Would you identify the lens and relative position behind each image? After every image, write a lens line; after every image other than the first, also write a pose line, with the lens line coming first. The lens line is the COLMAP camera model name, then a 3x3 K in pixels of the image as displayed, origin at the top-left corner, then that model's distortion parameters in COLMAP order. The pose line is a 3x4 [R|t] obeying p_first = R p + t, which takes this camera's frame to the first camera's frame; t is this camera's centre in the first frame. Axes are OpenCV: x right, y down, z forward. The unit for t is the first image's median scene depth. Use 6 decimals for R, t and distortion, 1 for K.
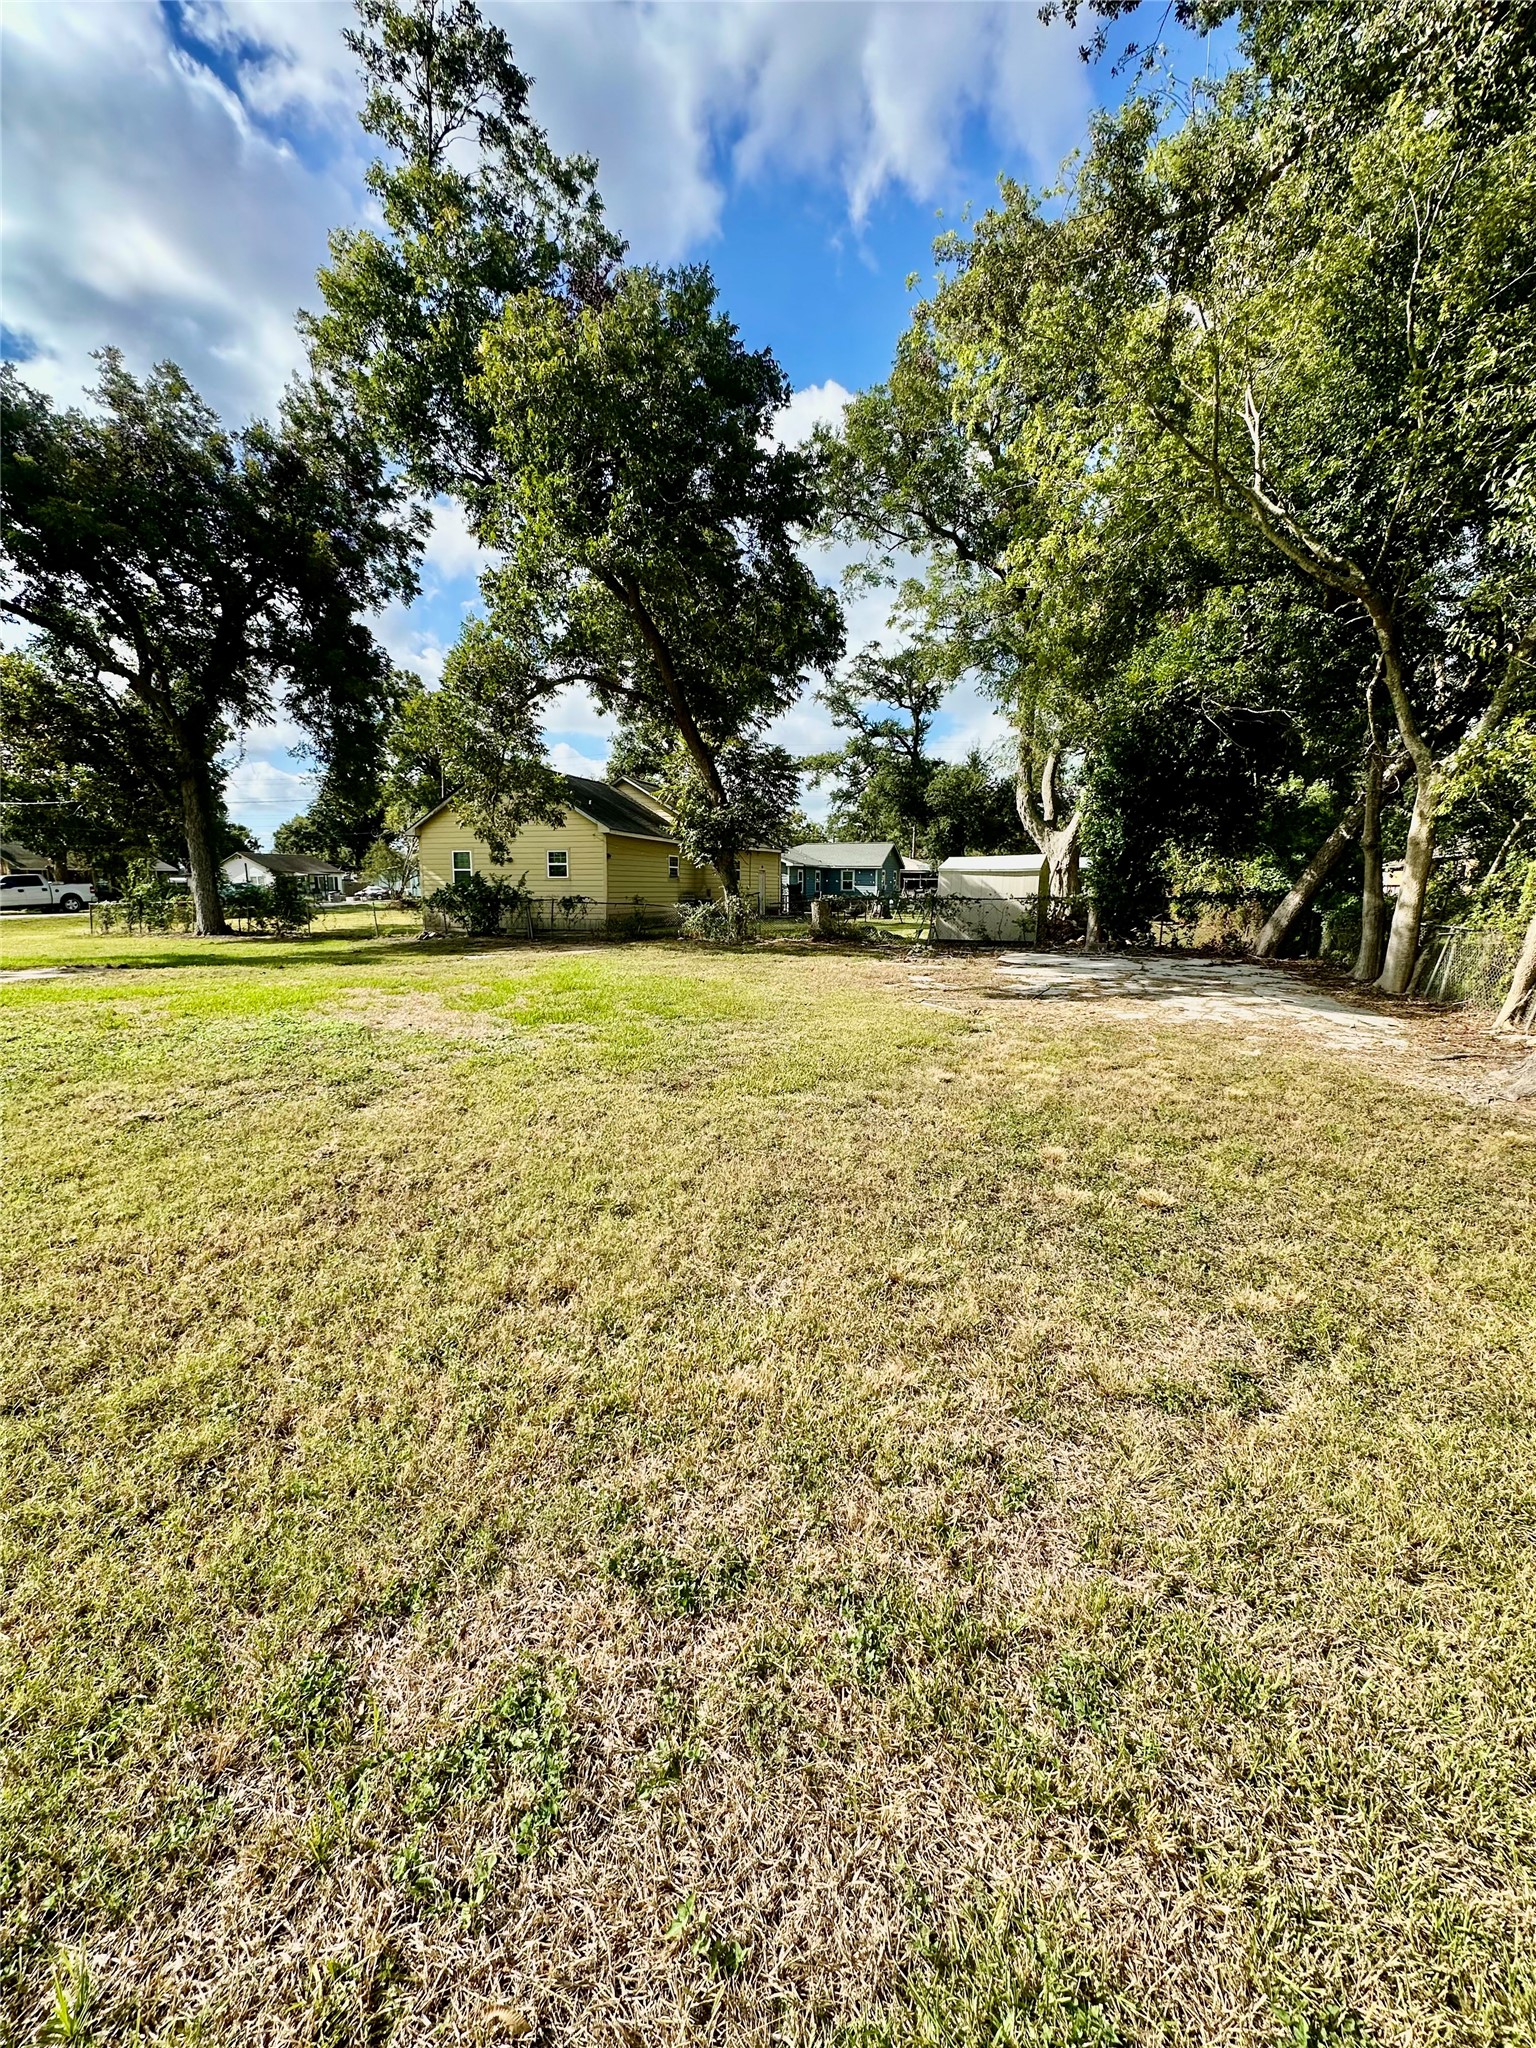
lens RADIAL K [[834.1, 0, 782.7], [0, 834.1, 1035.8], [0, 0, 1]] dist [-0.001162, 0.000880]
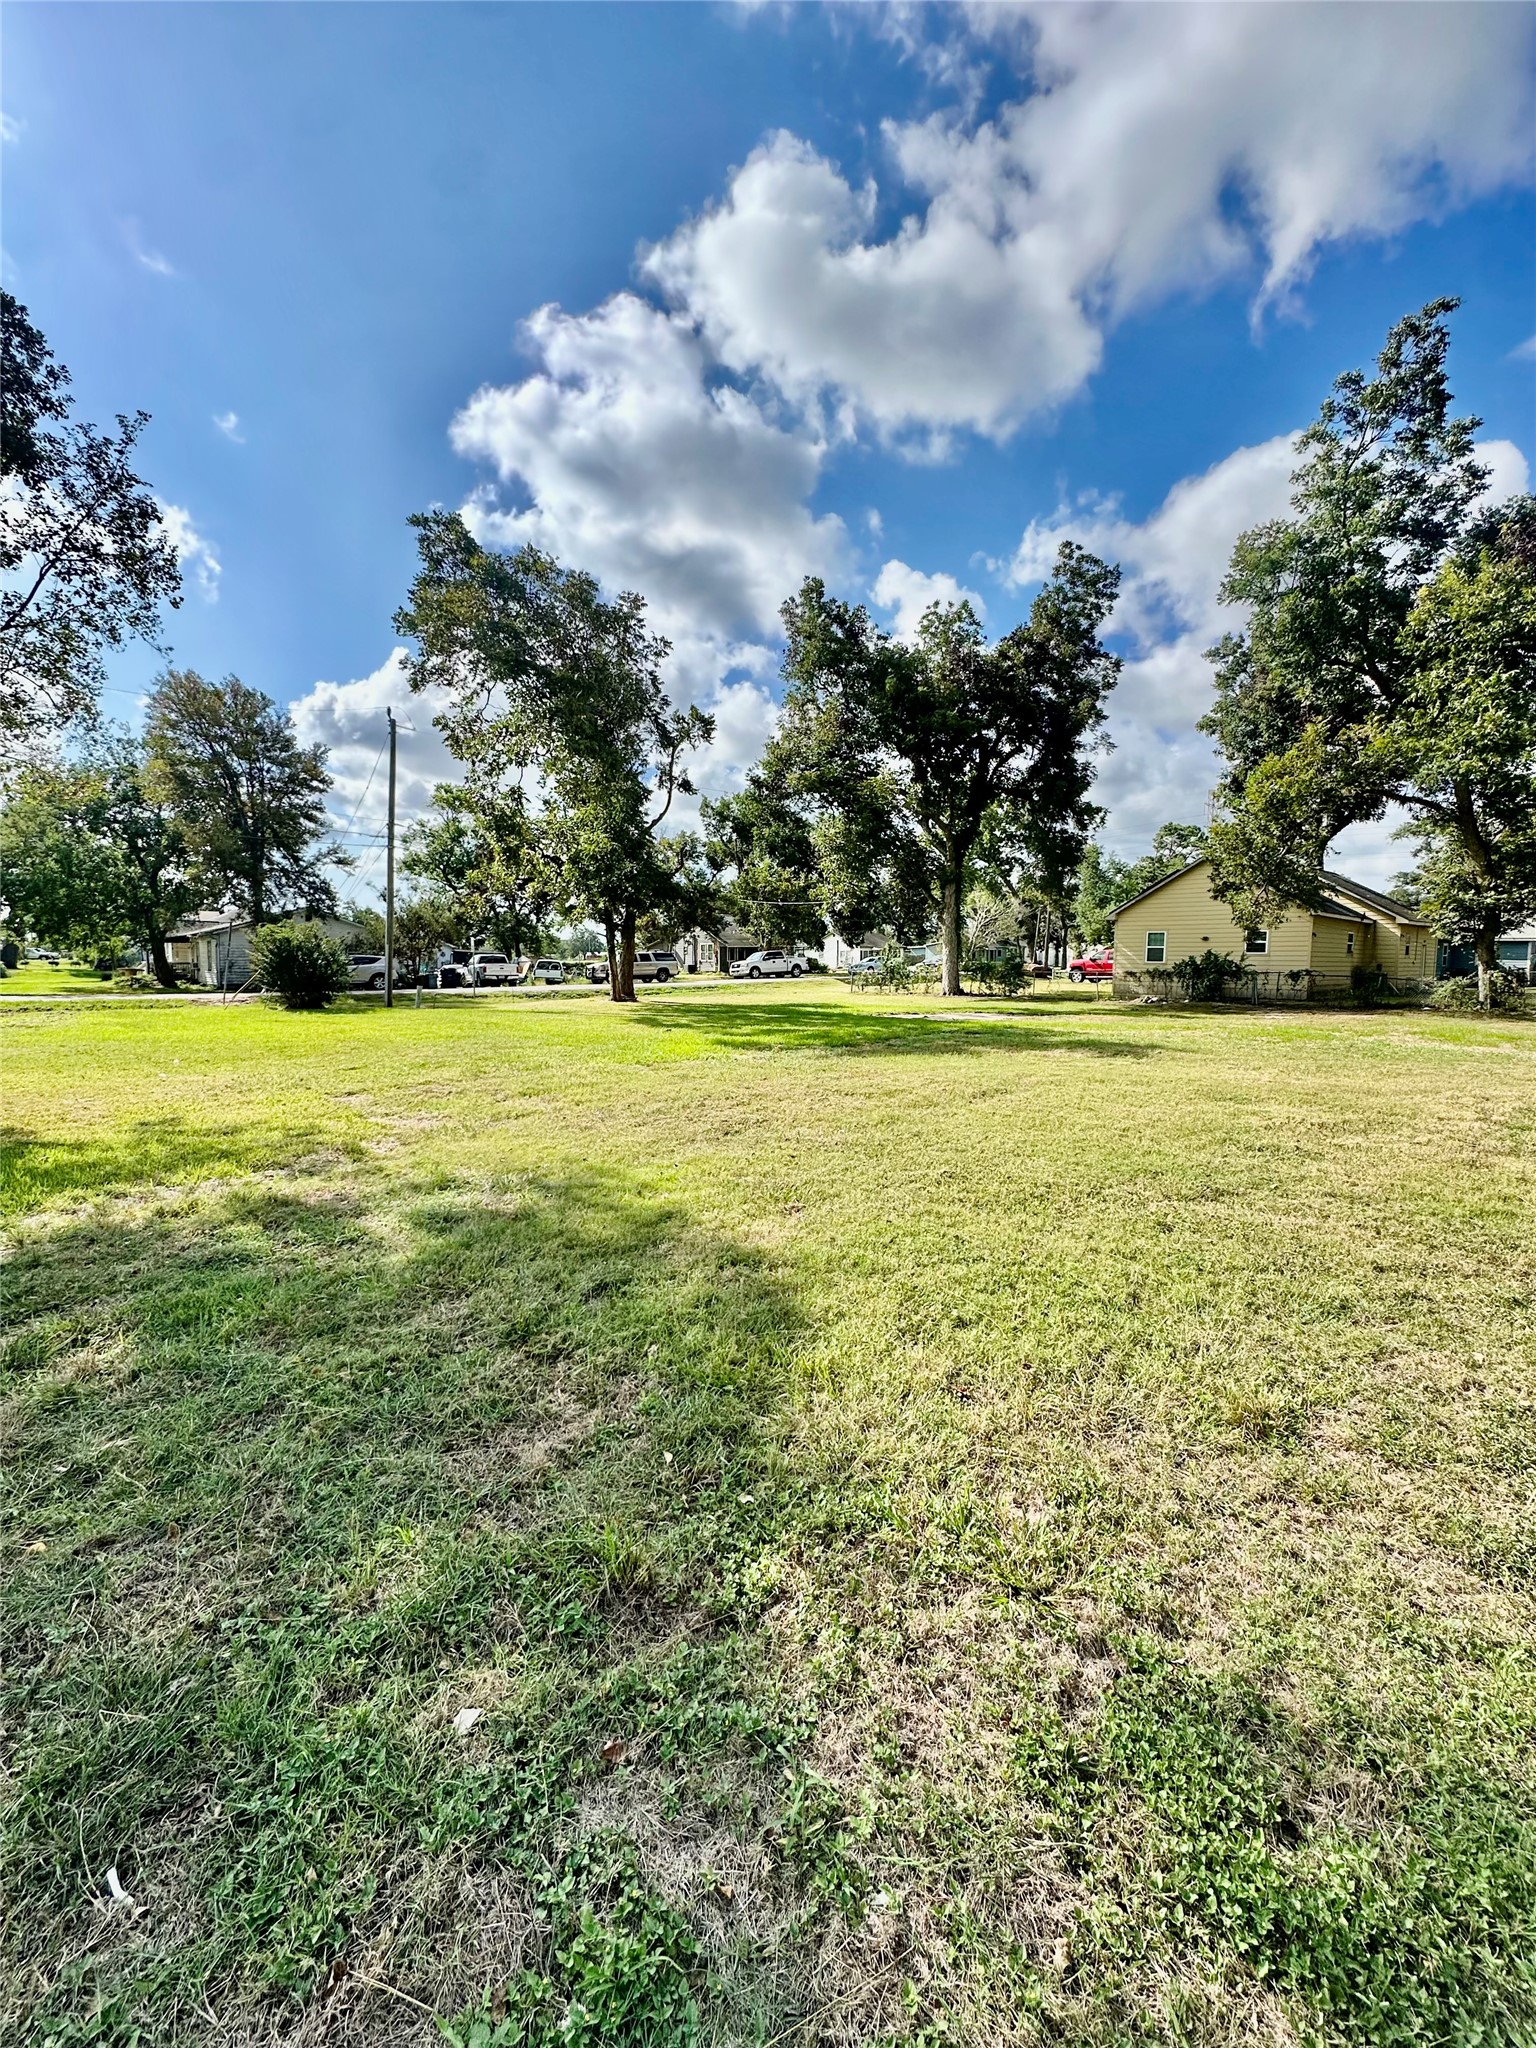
lens RADIAL K [[834.1, 0, 758.2], [0, 834.1, 1026.0], [0, 0, 1]] dist [-0.001162, 0.000880]
pose [[0.858008, 0.044769, -0.511681, -0.259233], [-0.094286, 0.992994, -0.071223, 0.056790], [0.504908, 0.109354, 0.856218, -0.323932]]
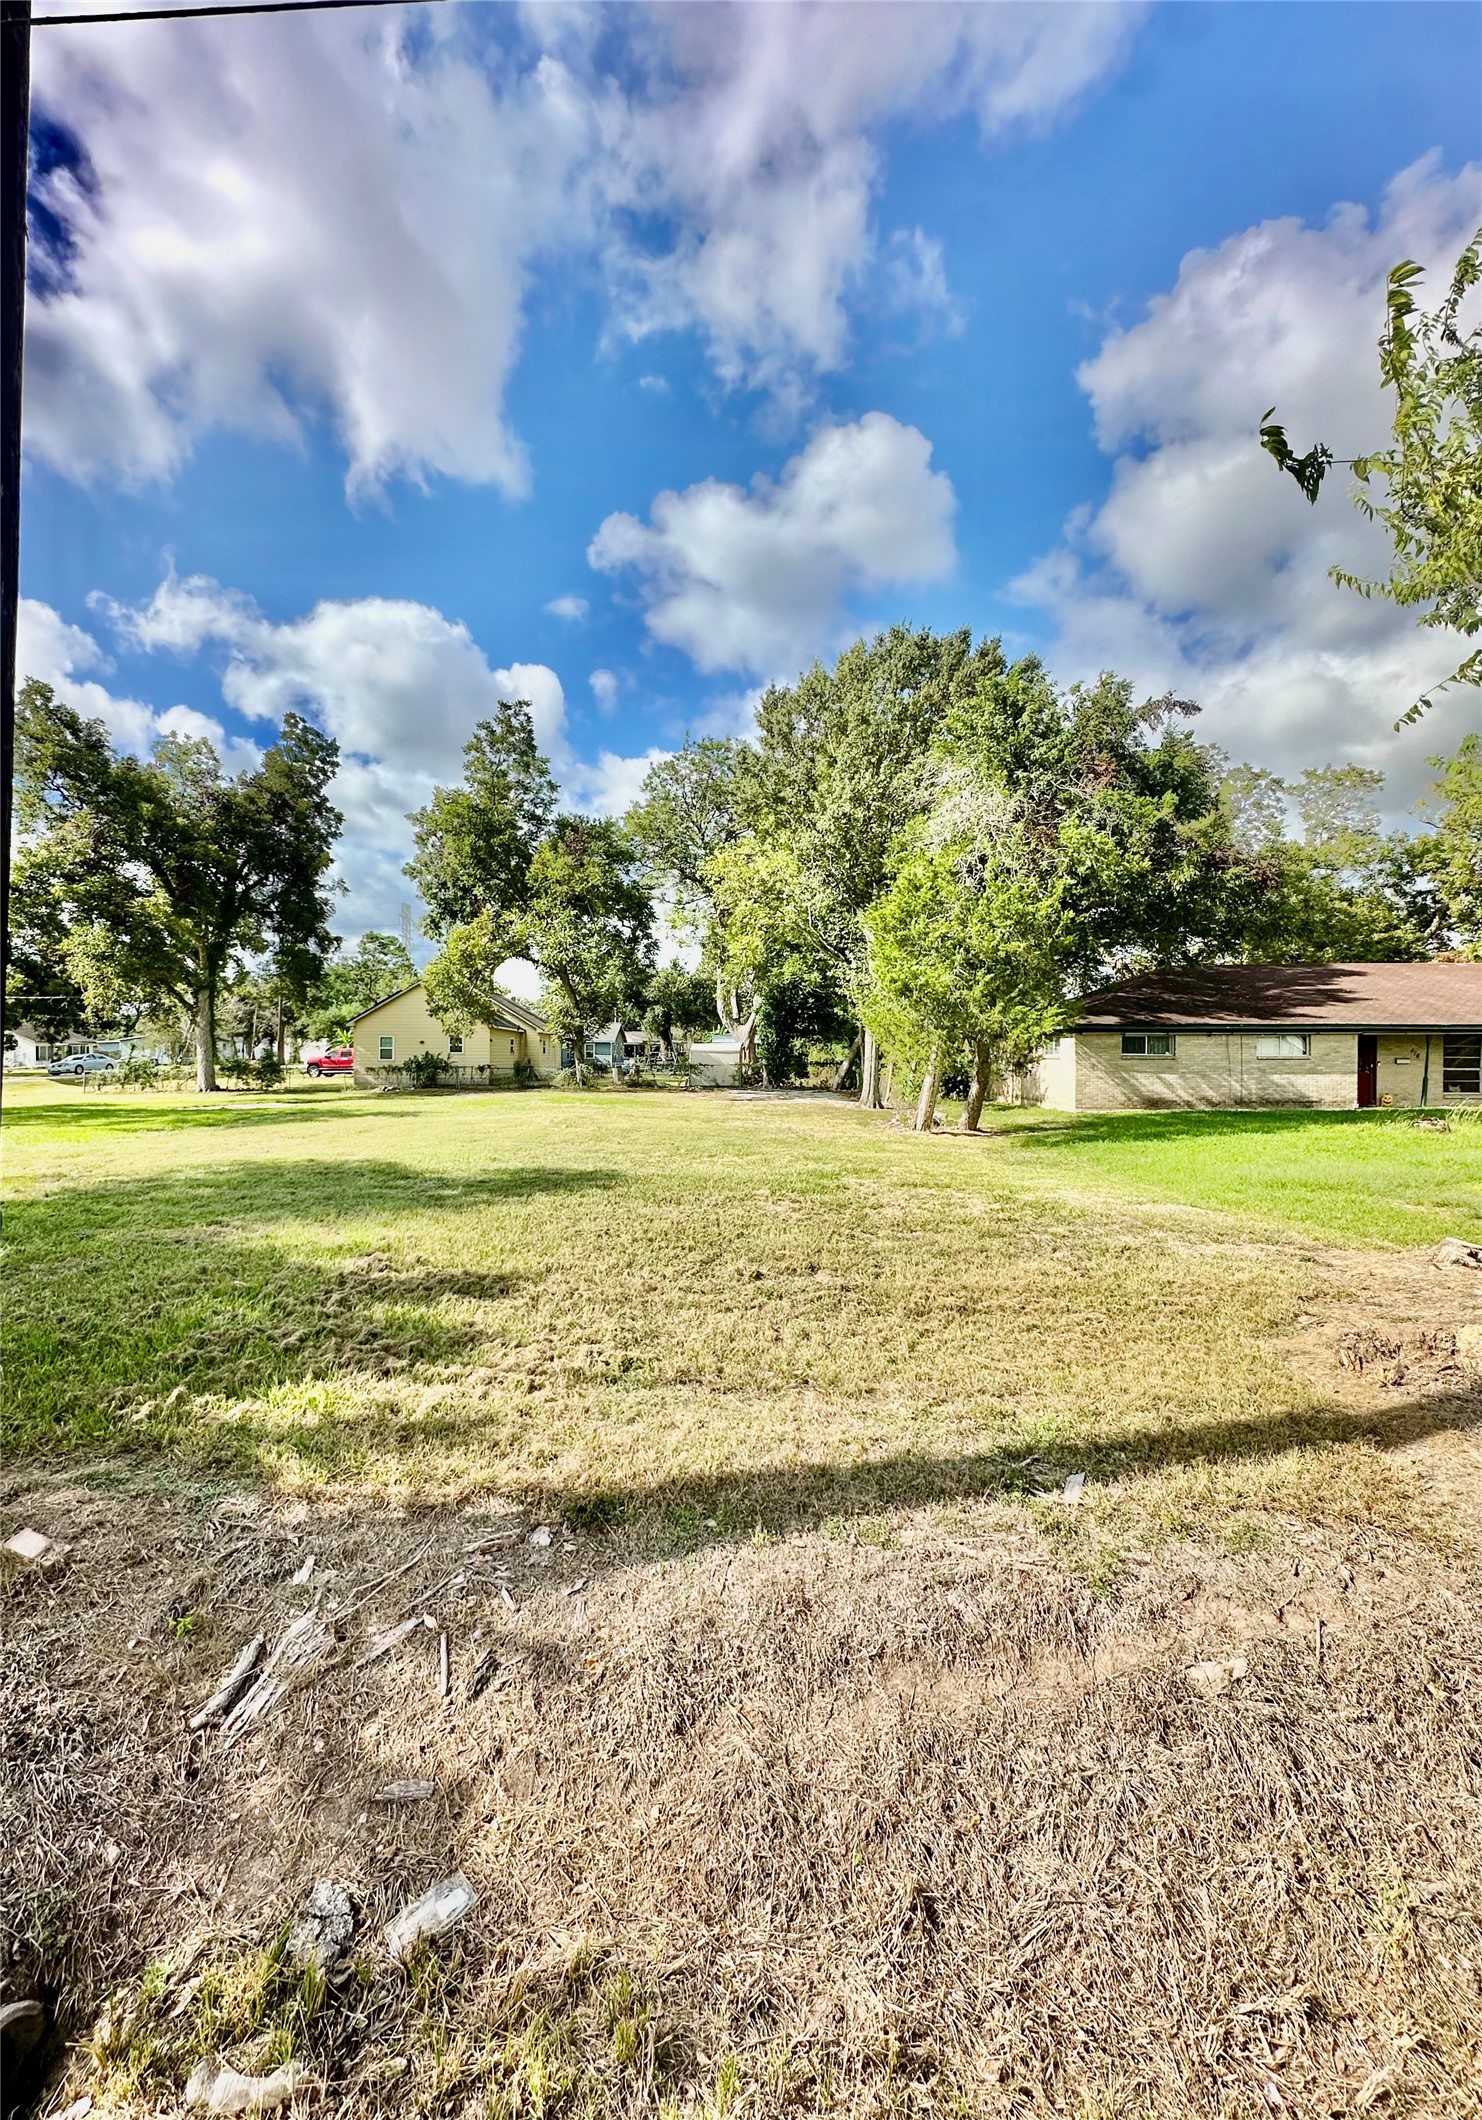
lens RADIAL K [[887.5, 0, 720.8], [0, 887.5, 1075.6], [0, 0, 1]] dist [0.003585, 0.000253]
pose [[0.954391, -0.008168, 0.298447, -0.287945], [0.052675, 0.988552, -0.141390, 0.124507], [-0.293875, 0.150662, 0.943895, -0.772975]]
